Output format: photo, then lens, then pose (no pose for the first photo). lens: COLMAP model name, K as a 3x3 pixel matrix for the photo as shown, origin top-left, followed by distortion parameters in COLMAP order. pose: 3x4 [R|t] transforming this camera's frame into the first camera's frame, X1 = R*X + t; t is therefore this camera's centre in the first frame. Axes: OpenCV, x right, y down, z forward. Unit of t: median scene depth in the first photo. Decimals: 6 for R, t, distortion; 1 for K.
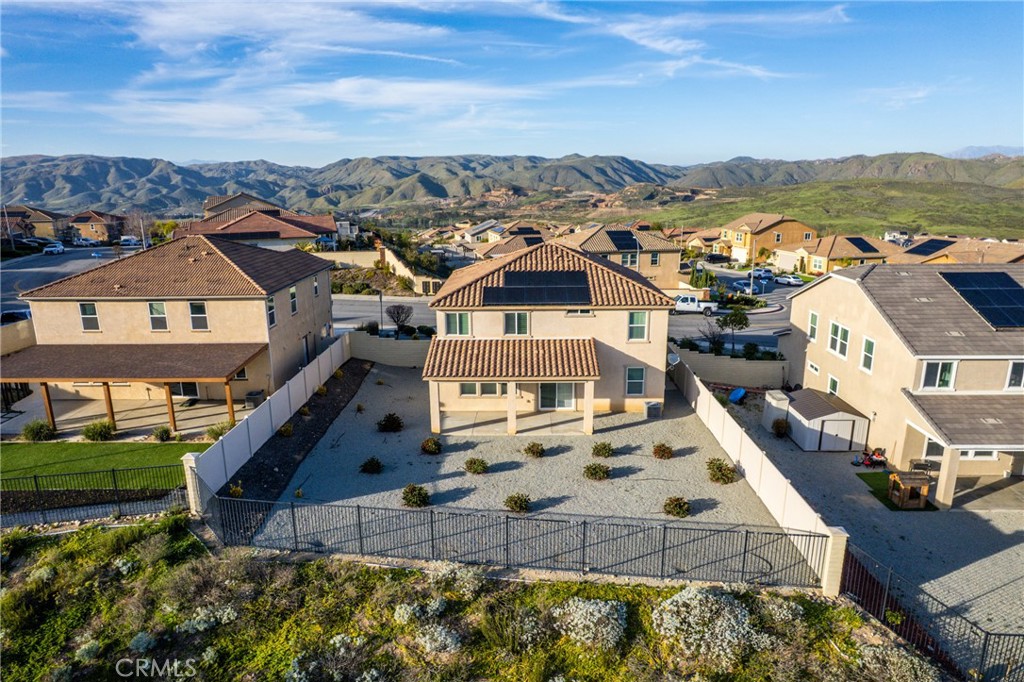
lens RADIAL K [[654.6, 0, 514.7], [0, 654.6, 345.4], [0, 0, 1]] dist [-0.075195, 0.067464]
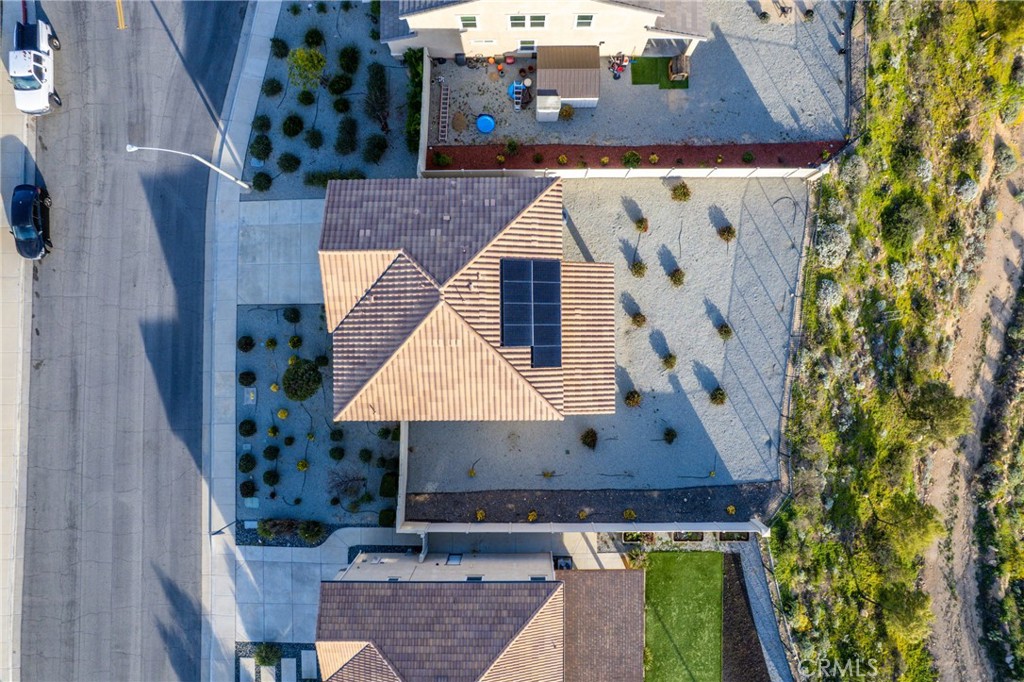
lens RADIAL K [[654.6, 0, 512.3], [0, 654.6, 352.0], [0, 0, 1]] dist [-0.075195, 0.067464]
pose [[-0.020267, -0.999795, 0.000374, -0.008014], [0.260890, -0.004928, 0.965356, -0.344067], [-0.965156, 0.019663, 0.260937, 0.260810]]
